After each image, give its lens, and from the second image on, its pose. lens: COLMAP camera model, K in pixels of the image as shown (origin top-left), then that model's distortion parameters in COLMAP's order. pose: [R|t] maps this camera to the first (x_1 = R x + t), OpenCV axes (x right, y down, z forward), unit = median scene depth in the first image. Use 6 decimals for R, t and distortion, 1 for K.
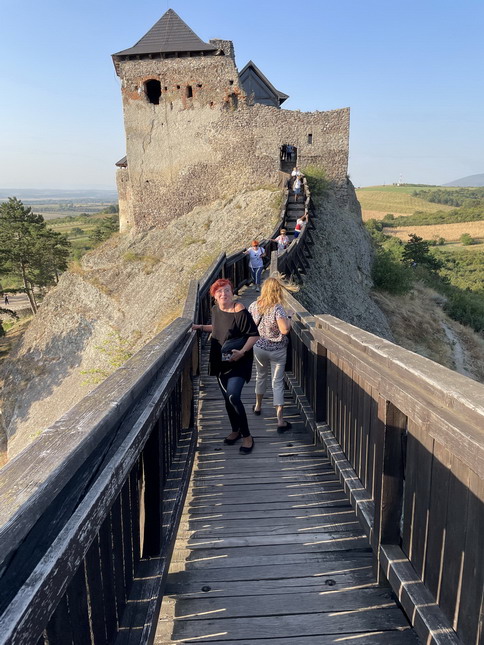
lens RADIAL K [[487.8, 0, 242.0], [0, 487.8, 322.5], [0, 0, 1]] dist [0.048046, -0.003111]
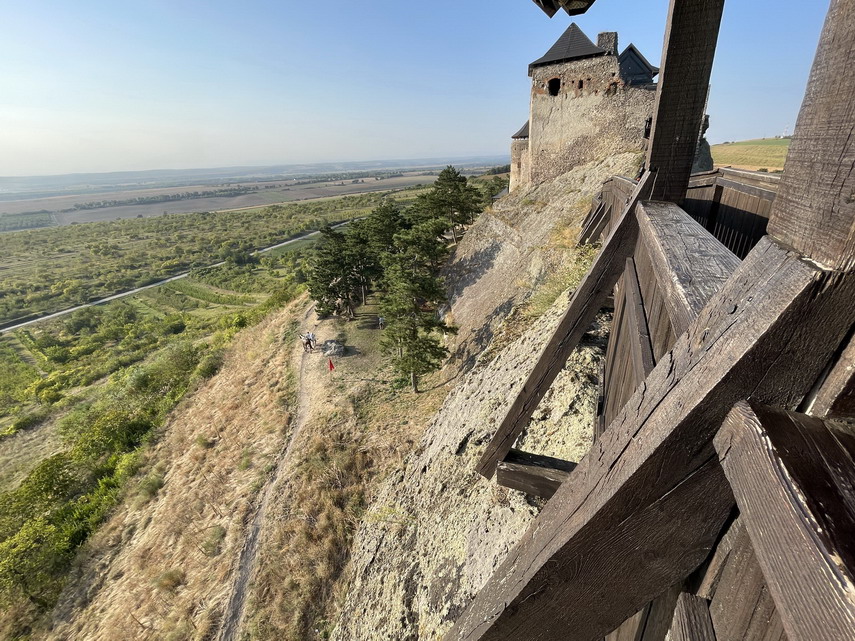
lens RADIAL K [[385.5, 0, 427.5], [0, 385.5, 320.5], [0, 0, 1]] dist [-0.001551, -0.000213]
pose [[0.919468, 0.114531, -0.376114, -0.015678], [-0.059588, 0.986174, 0.154629, 0.066866], [0.388623, -0.119764, 0.913580, -0.288201]]
